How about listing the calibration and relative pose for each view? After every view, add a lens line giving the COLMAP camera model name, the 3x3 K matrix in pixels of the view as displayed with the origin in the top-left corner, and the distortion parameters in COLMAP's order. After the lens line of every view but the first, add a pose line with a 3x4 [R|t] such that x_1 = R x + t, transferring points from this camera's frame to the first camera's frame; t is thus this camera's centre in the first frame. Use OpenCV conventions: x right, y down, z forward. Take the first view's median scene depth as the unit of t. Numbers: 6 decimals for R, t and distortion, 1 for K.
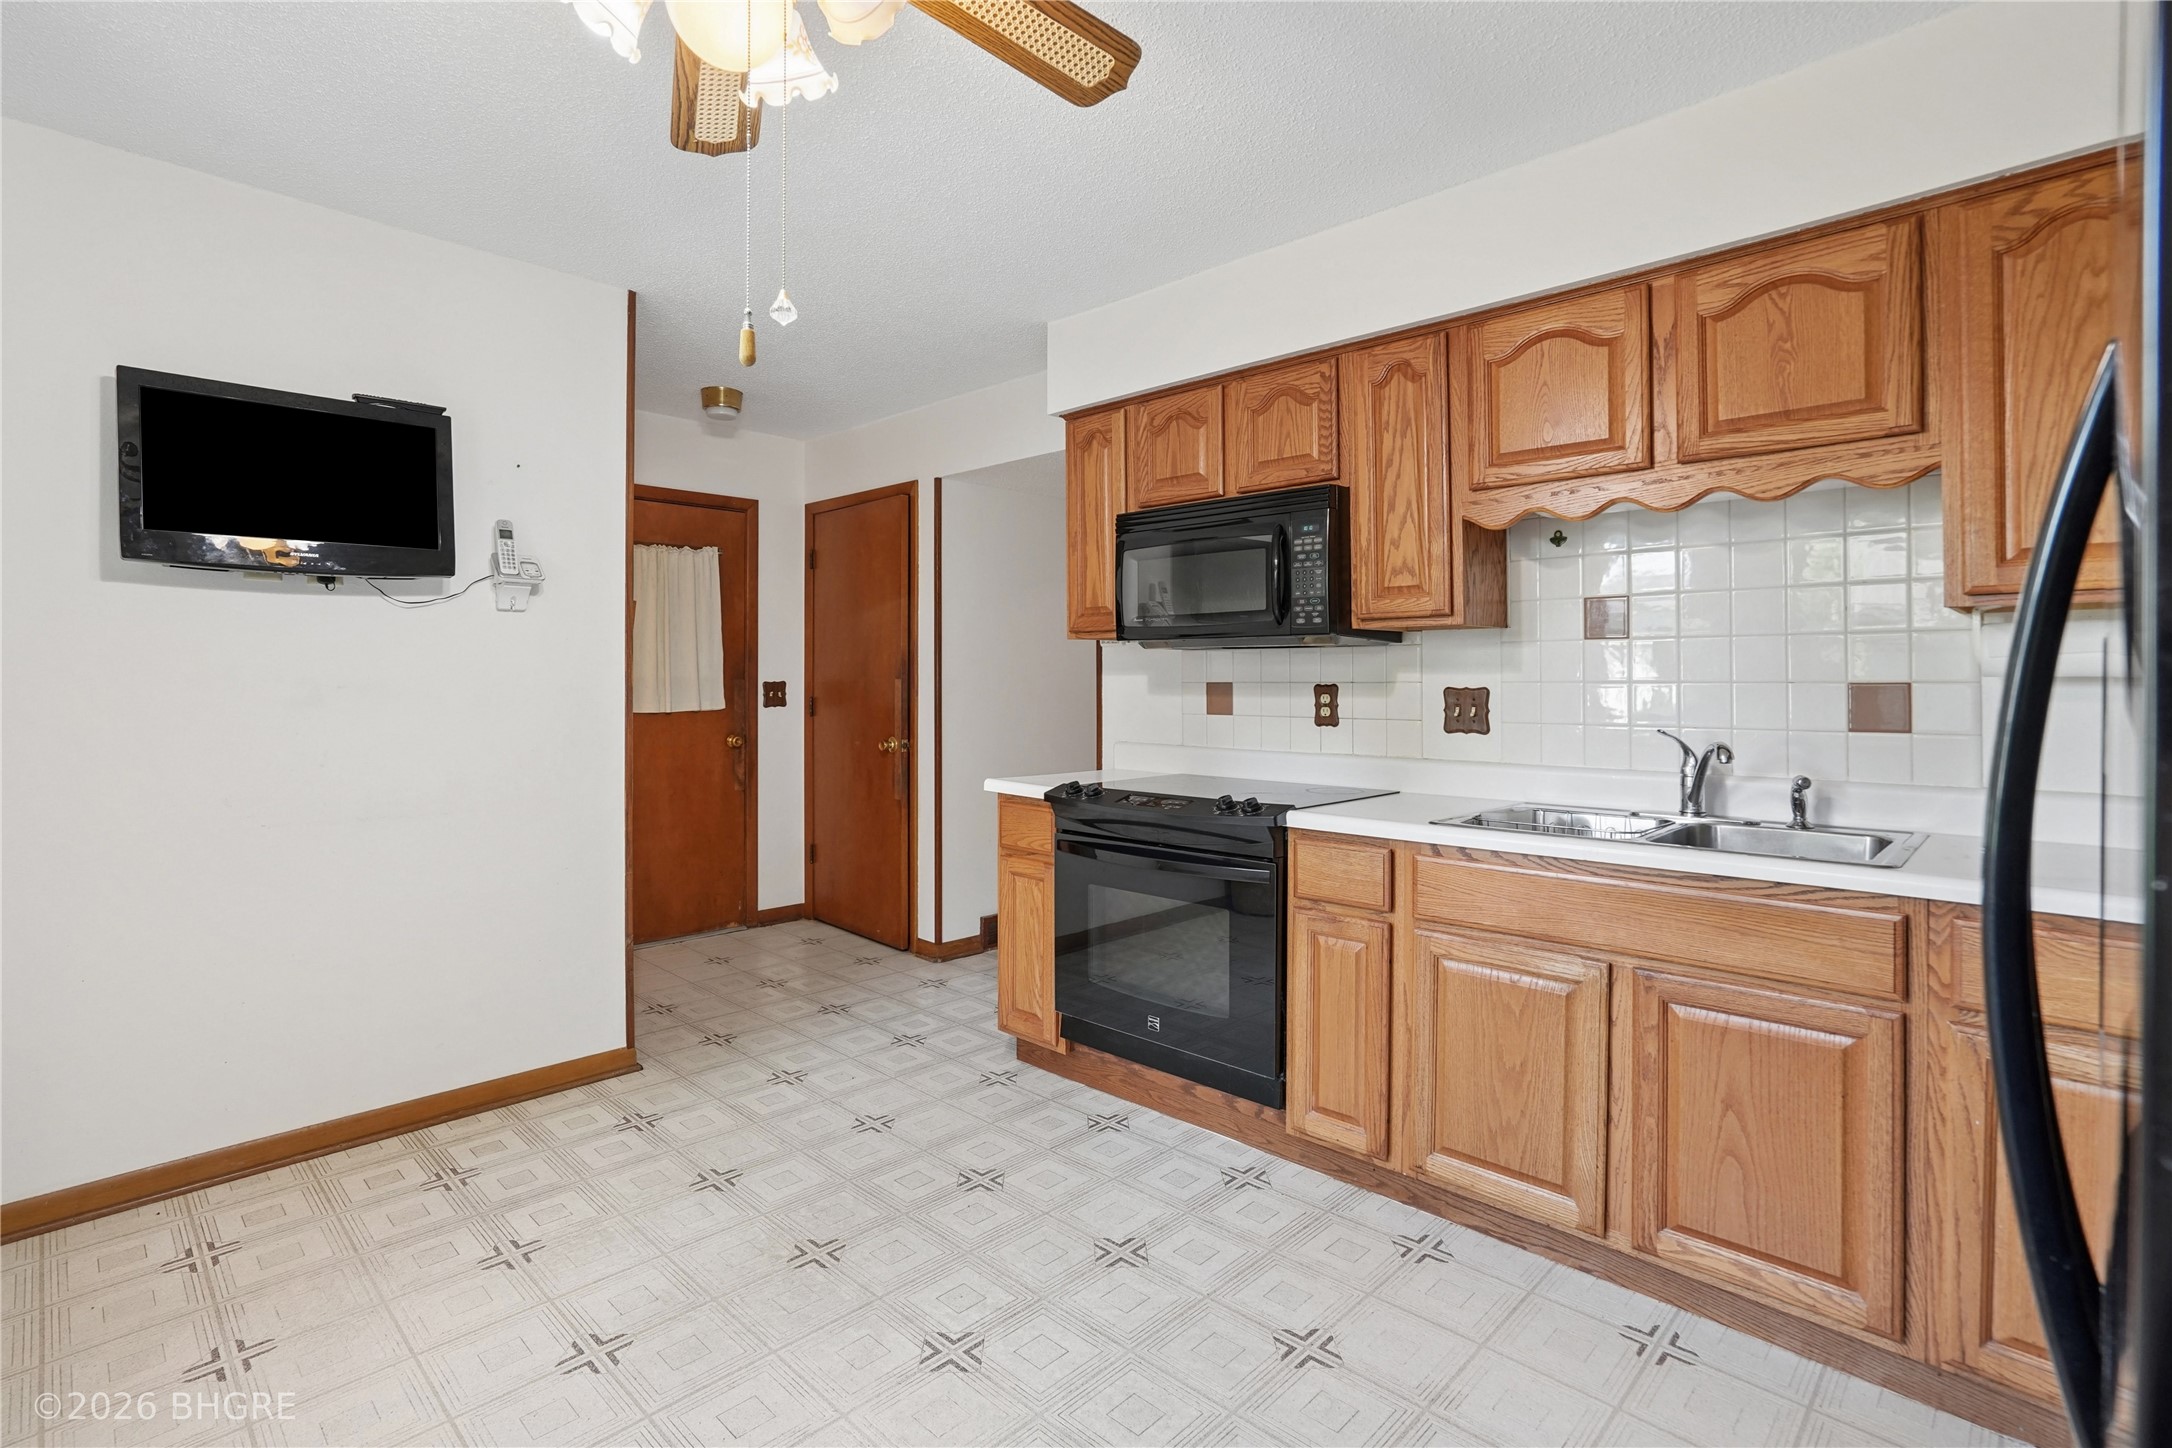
lens RADIAL K [[1023.8, 0, 1104.2], [0, 1023.8, 675.1], [0, 0, 1]] dist [-0.029760, 0.010897]
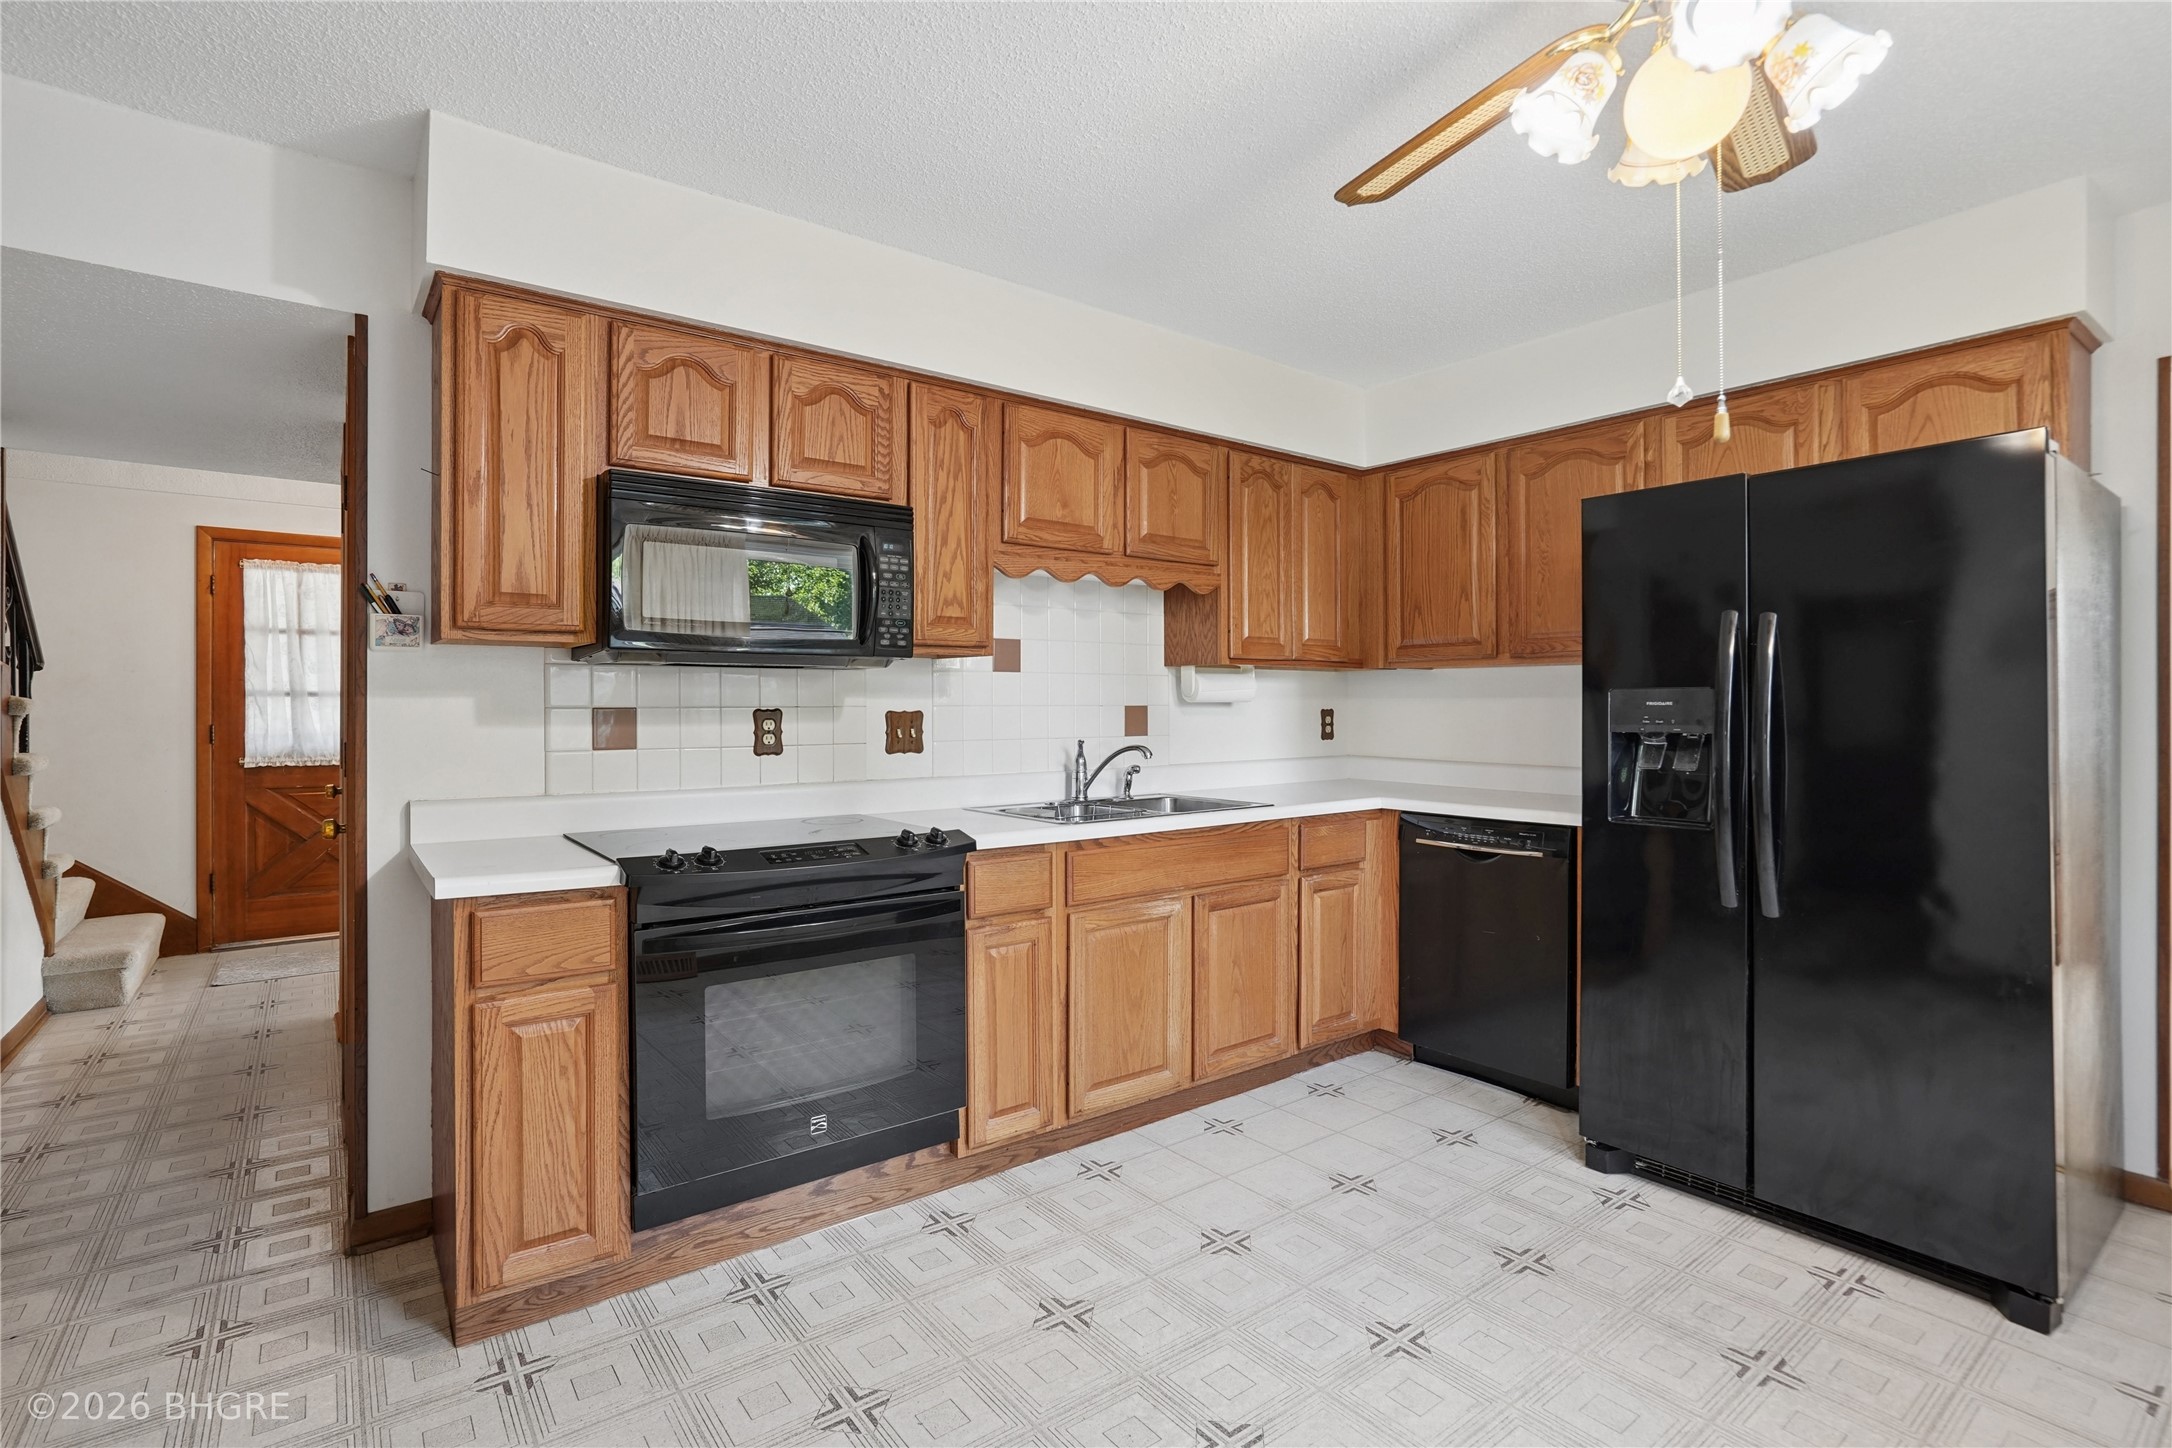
lens RADIAL K [[1023.8, 0, 1056.8], [0, 1023.8, 705.7], [0, 0, 1]] dist [-0.029760, 0.010897]
pose [[0.172981, -0.004124, 0.984917, -0.727881], [-0.004803, 0.999976, 0.005031, 0.000309], [-0.984913, -0.005601, 0.172957, 0.680406]]
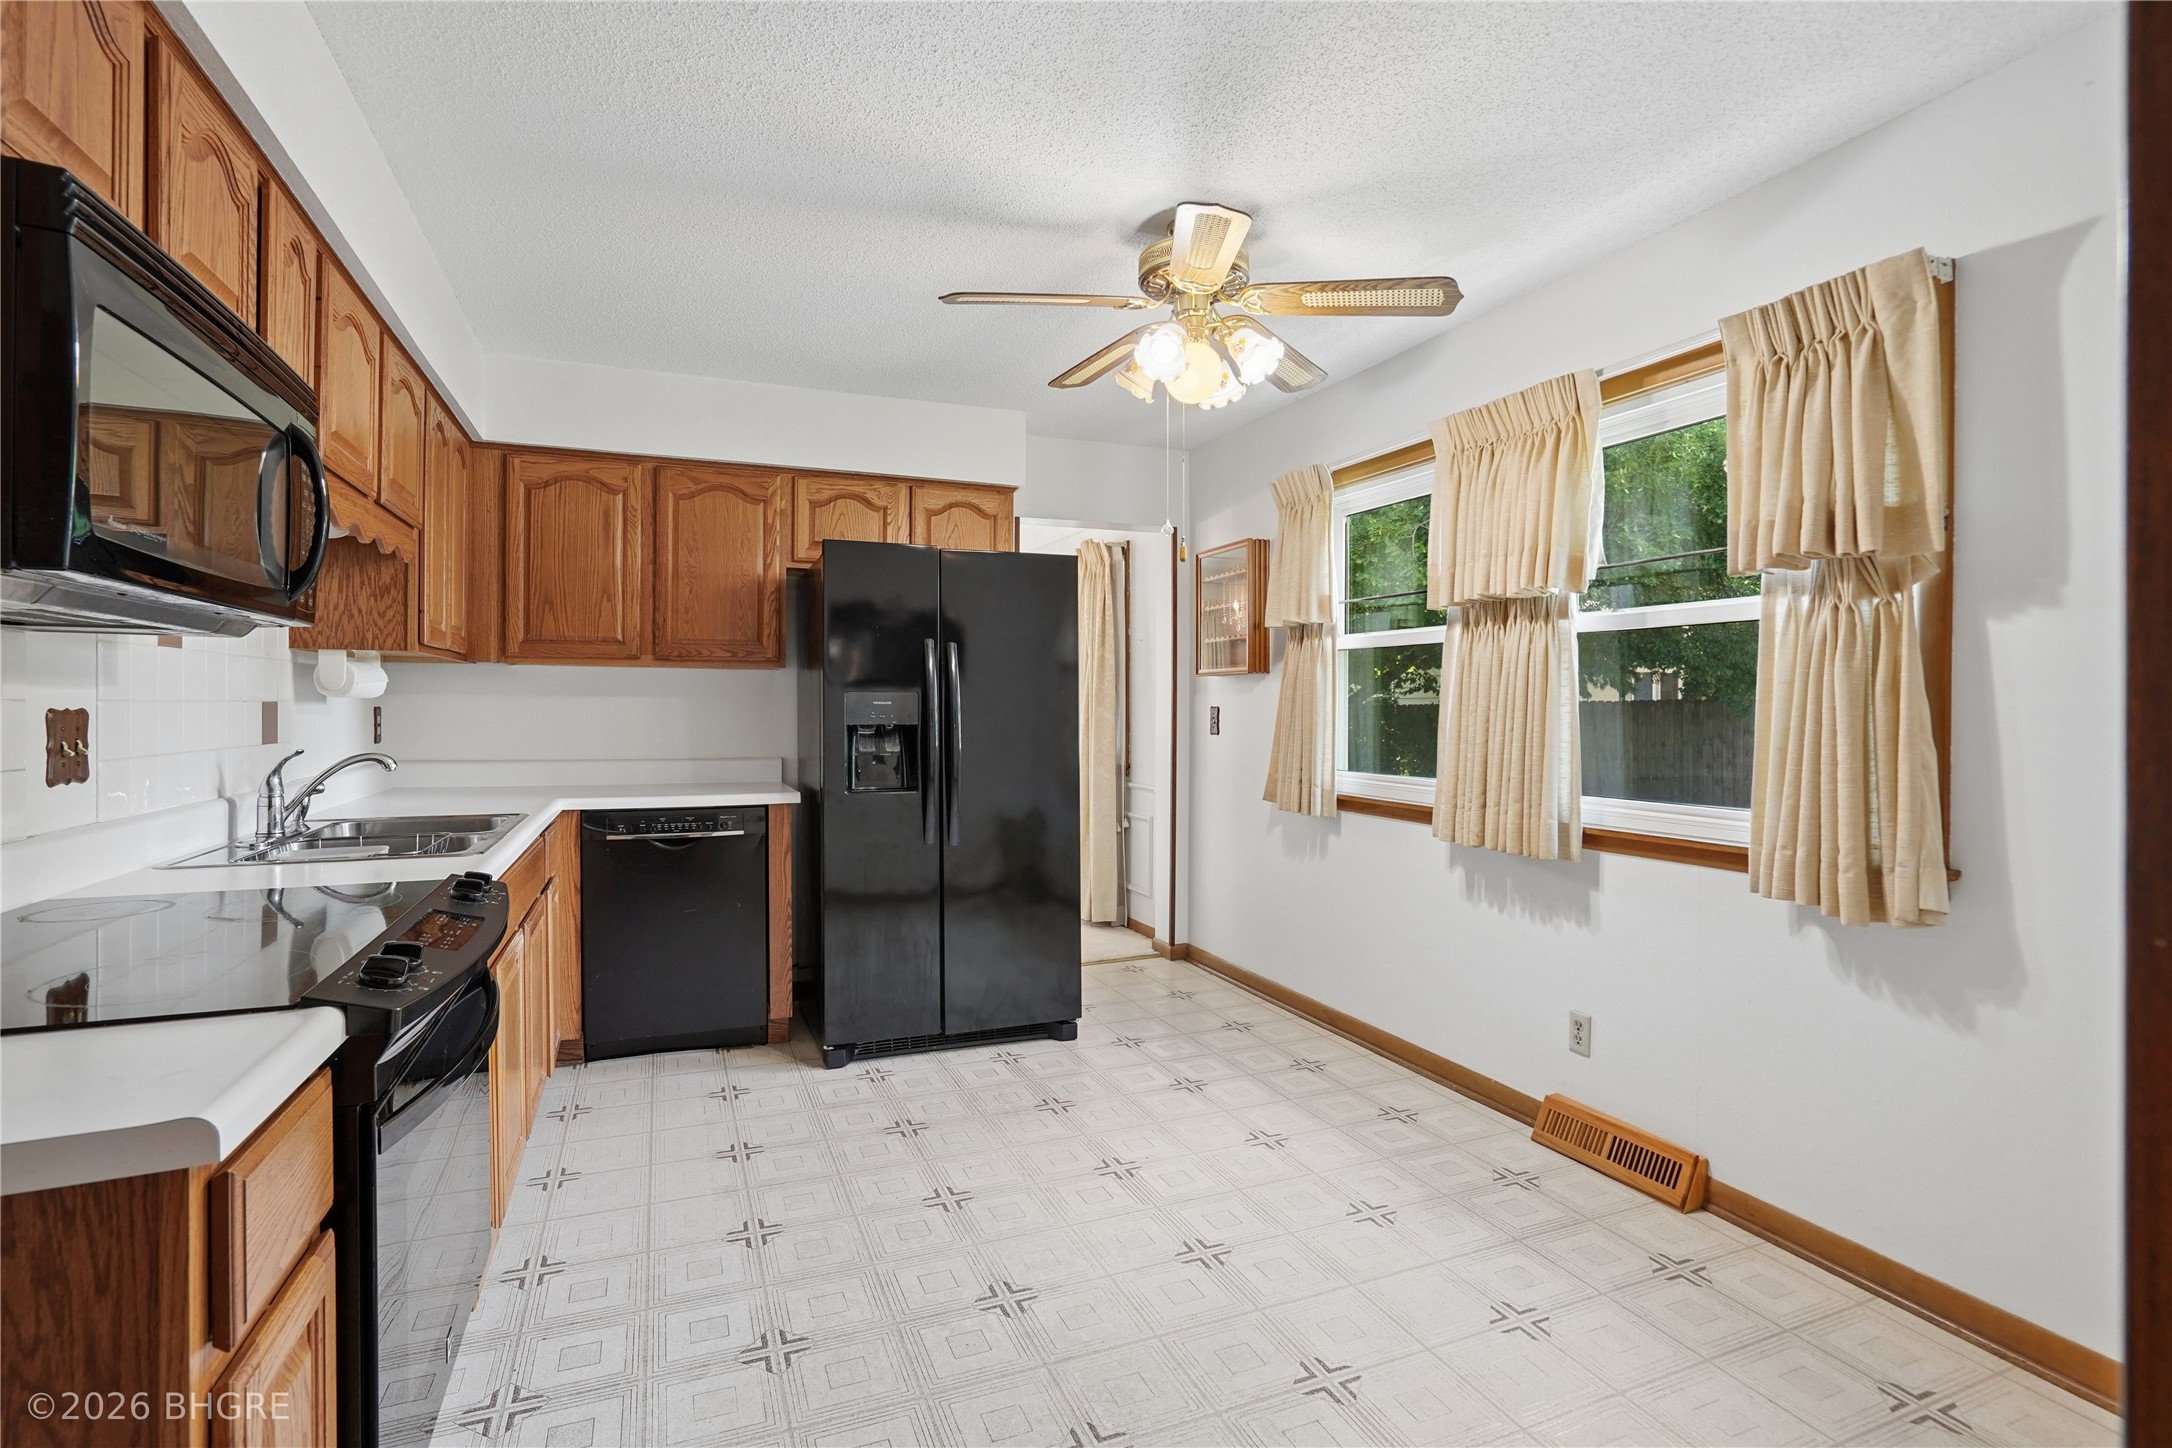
lens RADIAL K [[1023.8, 0, 1086.2], [0, 1023.8, 710.3], [0, 0, 1]] dist [-0.029760, 0.010897]
pose [[-0.910444, -0.007582, 0.413563, -0.472337], [-0.008935, 0.999959, -0.001338, 0.009442], [-0.413536, -0.004914, -0.910474, 1.357204]]
